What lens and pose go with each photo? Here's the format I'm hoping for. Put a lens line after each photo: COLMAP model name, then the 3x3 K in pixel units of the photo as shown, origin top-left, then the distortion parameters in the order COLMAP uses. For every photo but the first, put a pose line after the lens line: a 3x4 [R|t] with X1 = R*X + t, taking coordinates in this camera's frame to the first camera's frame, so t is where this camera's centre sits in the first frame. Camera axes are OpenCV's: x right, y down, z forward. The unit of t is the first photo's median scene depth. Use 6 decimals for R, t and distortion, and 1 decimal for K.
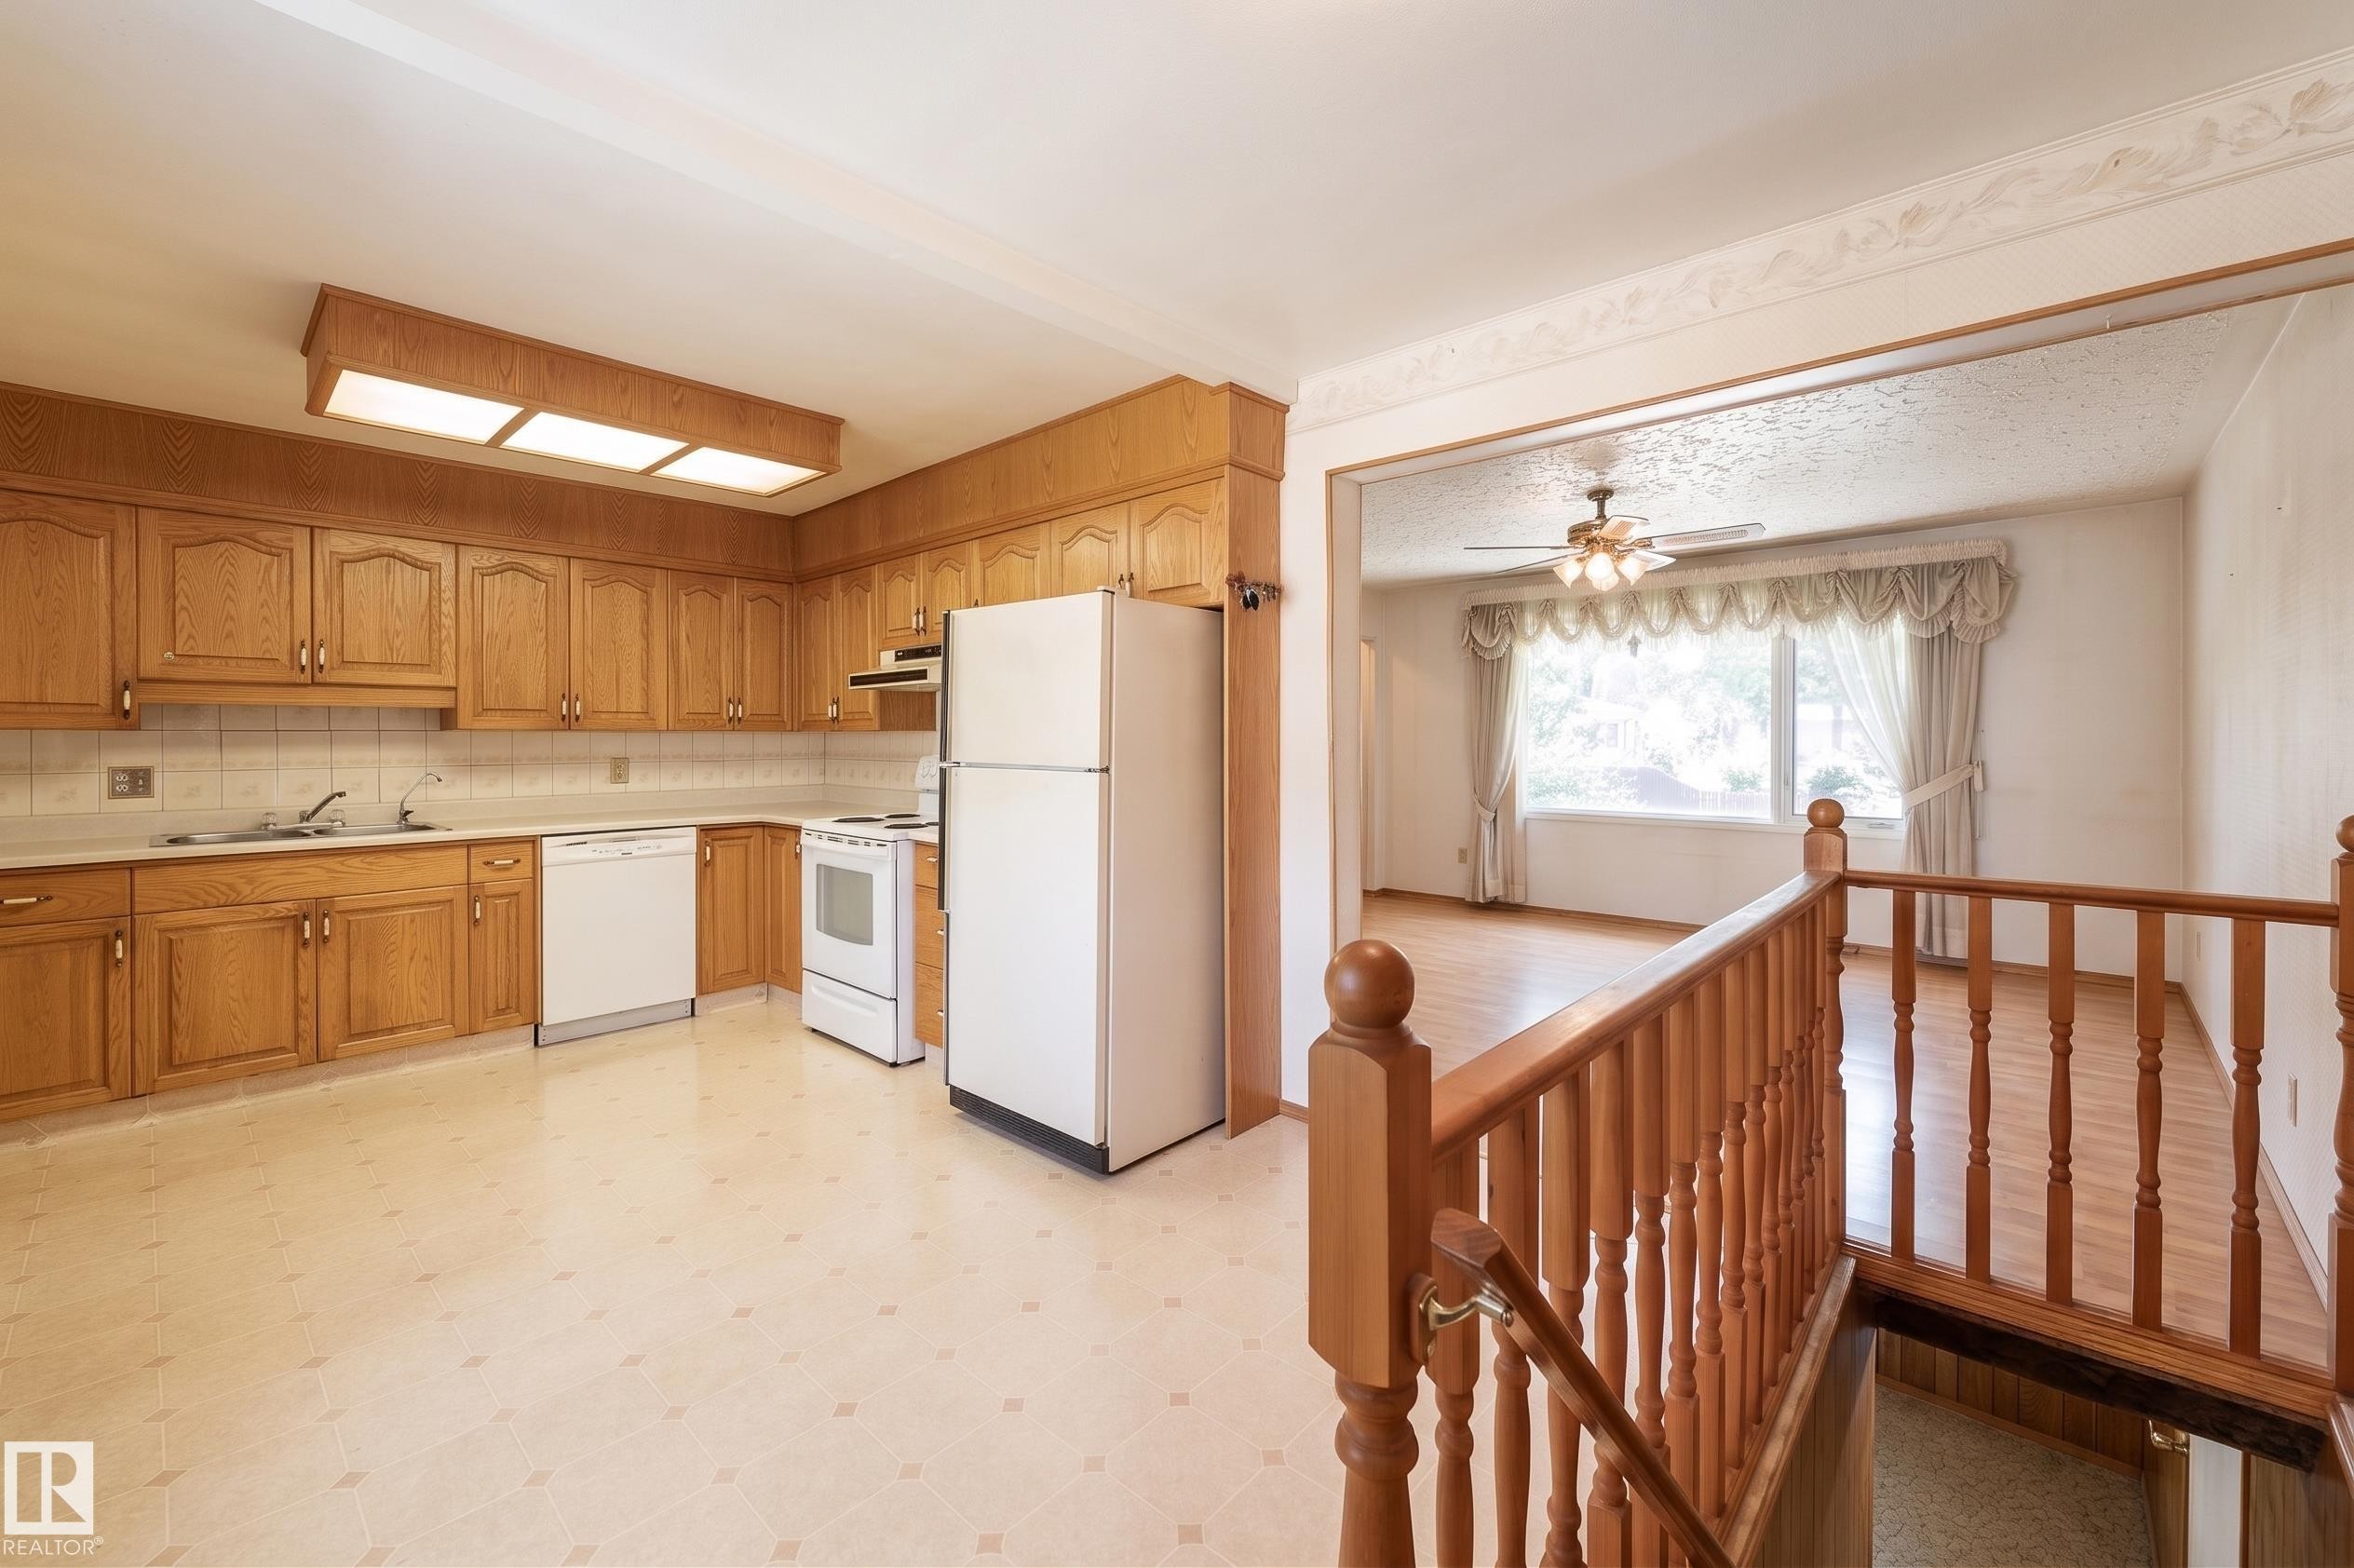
lens RADIAL K [[982.9, 0, 1162.6], [0, 982.9, 740.2], [0, 0, 1]] dist [0.004002, -0.000661]
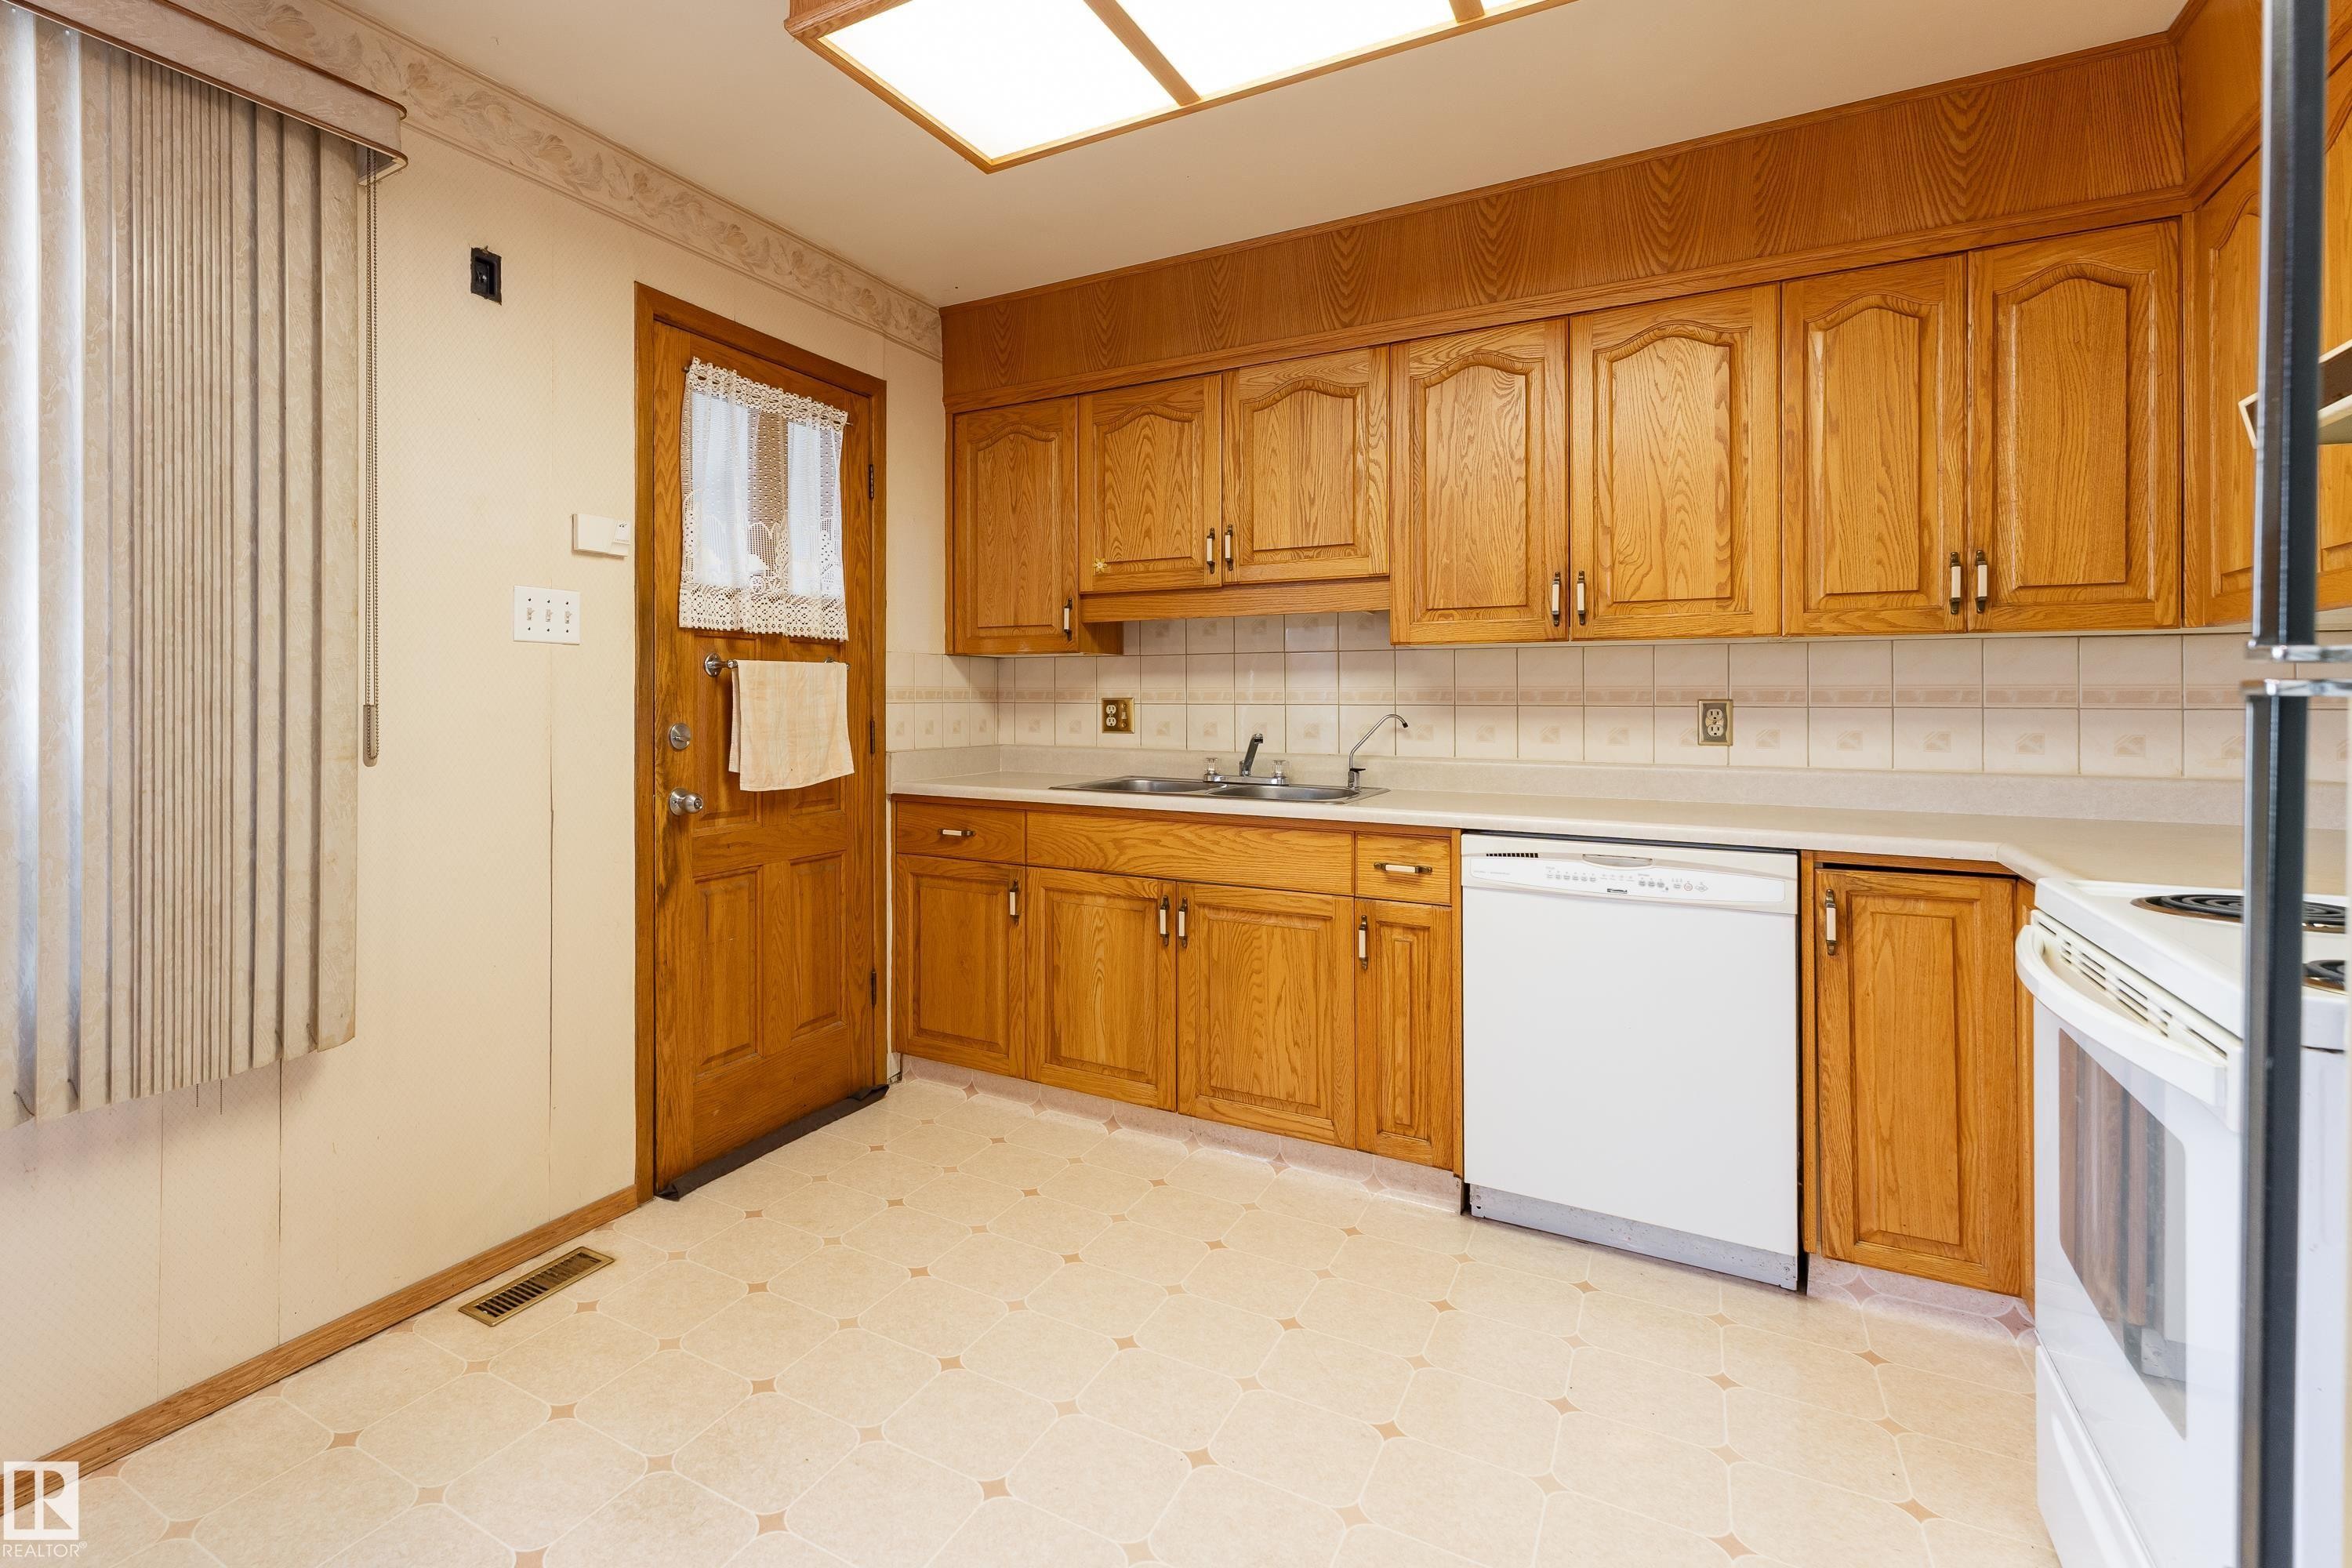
lens RADIAL K [[1125.0, 0, 949.6], [0, 1125.0, 691.9], [0, 0, 1]] dist [0.003628, 0.000086]
pose [[0.197958, -0.000141, -0.980210, -0.075904], [-0.005055, 0.999987, -0.001165, 0.021860], [0.980197, 0.005186, 0.197955, 0.594719]]
